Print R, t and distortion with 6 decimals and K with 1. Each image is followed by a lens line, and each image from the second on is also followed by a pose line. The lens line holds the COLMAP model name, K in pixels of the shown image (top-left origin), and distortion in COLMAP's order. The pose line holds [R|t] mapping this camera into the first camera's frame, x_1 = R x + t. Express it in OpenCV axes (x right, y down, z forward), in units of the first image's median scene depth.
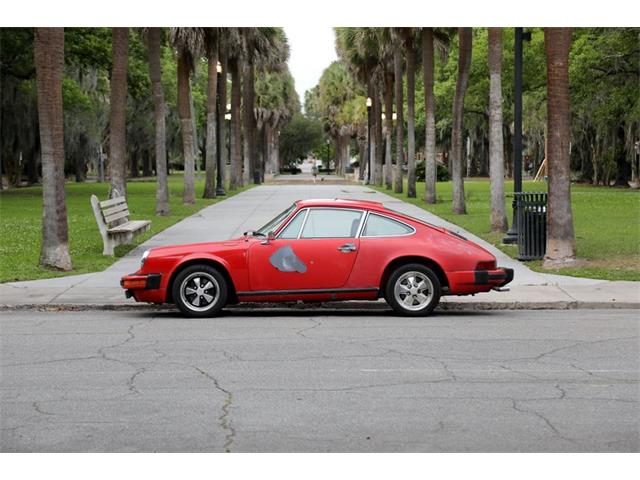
lens RADIAL K [[1449.0, 0, 320.0], [0, 1449.0, 240.0], [0, 0, 1]] dist [0.428950, 0.000147]
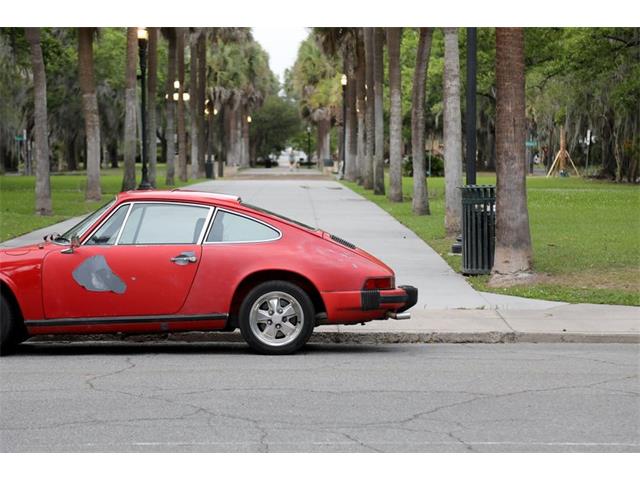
lens RADIAL K [[1708.7, 0, 320.0], [0, 1708.7, 240.0], [0, 0, 1]] dist [0.596149, -0.184265]
pose [[0.999966, 0.004445, 0.006949, 0.058450], [-0.004418, 0.999983, -0.003813, -0.000518], [-0.006966, 0.003782, 0.999969, 0.111963]]
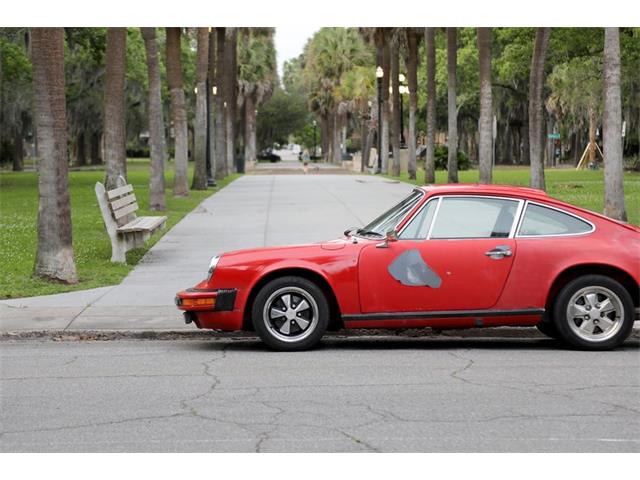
lens RADIAL K [[1735.7, 0, 320.0], [0, 1735.7, 240.0], [0, 0, 1]] dist [0.603806, -0.192789]
pose [[0.999897, -0.001731, 0.014250, -0.058827], [0.001747, 0.999998, -0.001163, 0.000167], [-0.014248, 0.001188, 0.999898, 0.109824]]
